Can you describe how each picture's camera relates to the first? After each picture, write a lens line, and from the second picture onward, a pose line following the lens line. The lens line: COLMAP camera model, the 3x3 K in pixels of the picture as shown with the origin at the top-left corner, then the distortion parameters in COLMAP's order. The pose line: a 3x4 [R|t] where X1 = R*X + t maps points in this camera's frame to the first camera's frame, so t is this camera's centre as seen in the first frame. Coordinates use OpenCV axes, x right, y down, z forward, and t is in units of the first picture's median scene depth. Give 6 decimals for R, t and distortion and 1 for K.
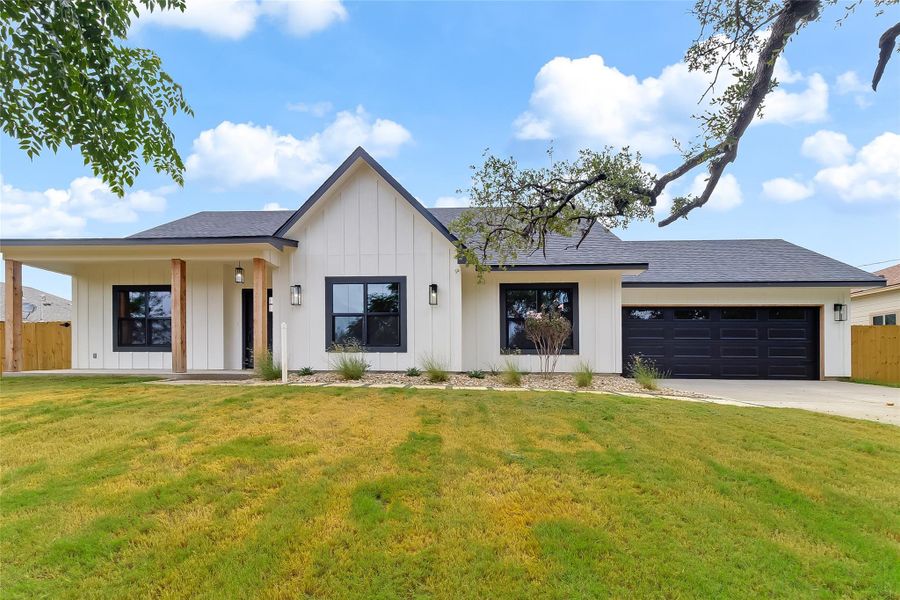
lens RADIAL K [[426.6, 0, 450.4], [0, 426.6, 303.5], [0, 0, 1]] dist [0.002234, -0.000268]
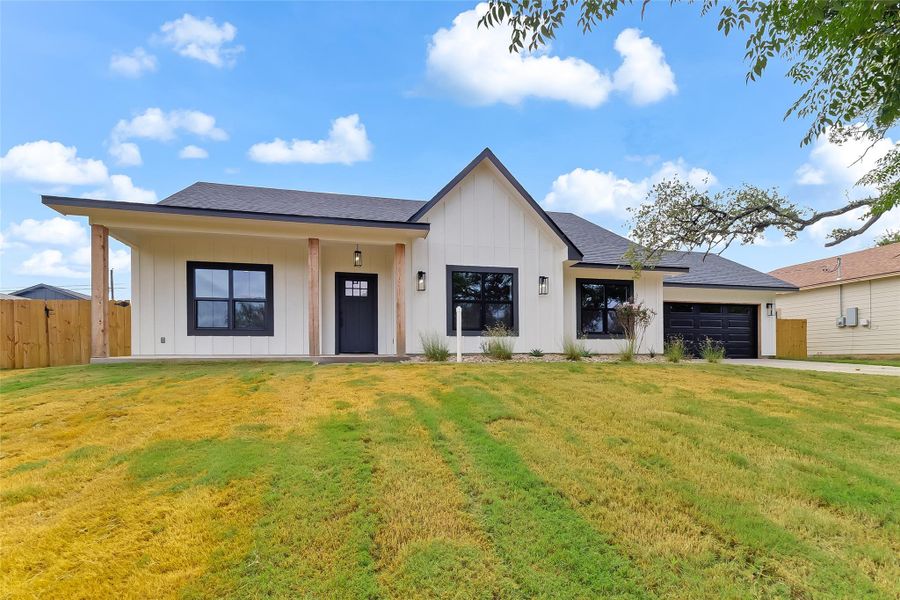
lens RADIAL K [[426.6, 0, 446.9], [0, 426.6, 297.1], [0, 0, 1]] dist [0.002234, -0.000268]
pose [[0.955768, 0.029918, 0.292596, -0.578131], [-0.030789, 0.999525, -0.001629, 0.018481], [-0.292505, -0.007452, 0.956235, -0.016906]]
